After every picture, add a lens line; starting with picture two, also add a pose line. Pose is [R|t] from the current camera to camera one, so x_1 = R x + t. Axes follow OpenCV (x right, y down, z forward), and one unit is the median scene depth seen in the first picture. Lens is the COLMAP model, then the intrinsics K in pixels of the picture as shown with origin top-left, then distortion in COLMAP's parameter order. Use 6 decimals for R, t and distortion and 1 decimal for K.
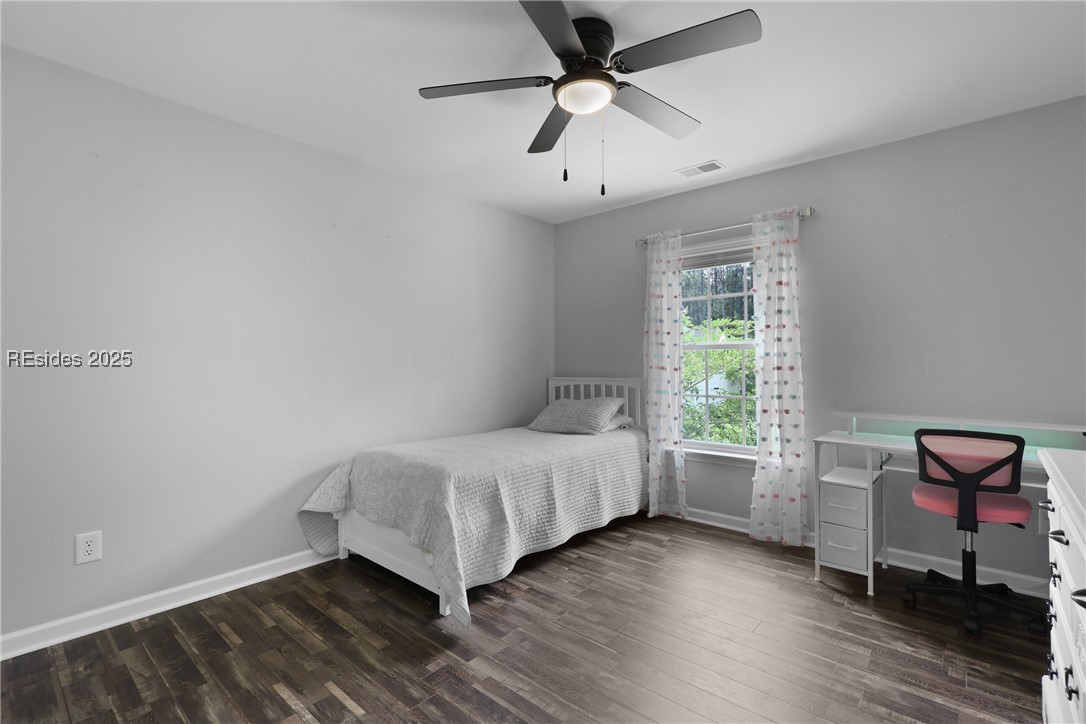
lens RADIAL K [[499.7, 0, 543.6], [0, 499.7, 358.9], [0, 0, 1]] dist [0.001112, -0.000100]
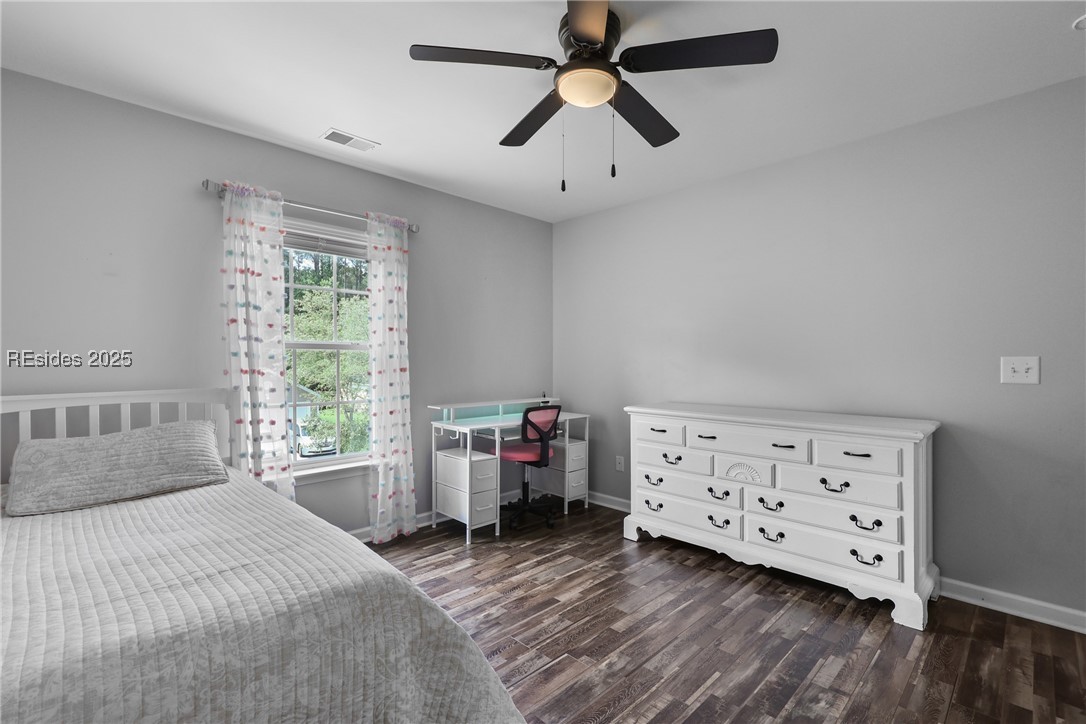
lens RADIAL K [[499.7, 0, 543.6], [0, 499.7, 358.9], [0, 0, 1]] dist [0.001112, -0.000100]
pose [[0.059662, 0.006692, 0.998196, -0.709353], [-0.007447, 0.999953, -0.006259, 0.000763], [-0.998191, -0.007061, 0.059709, 0.813867]]
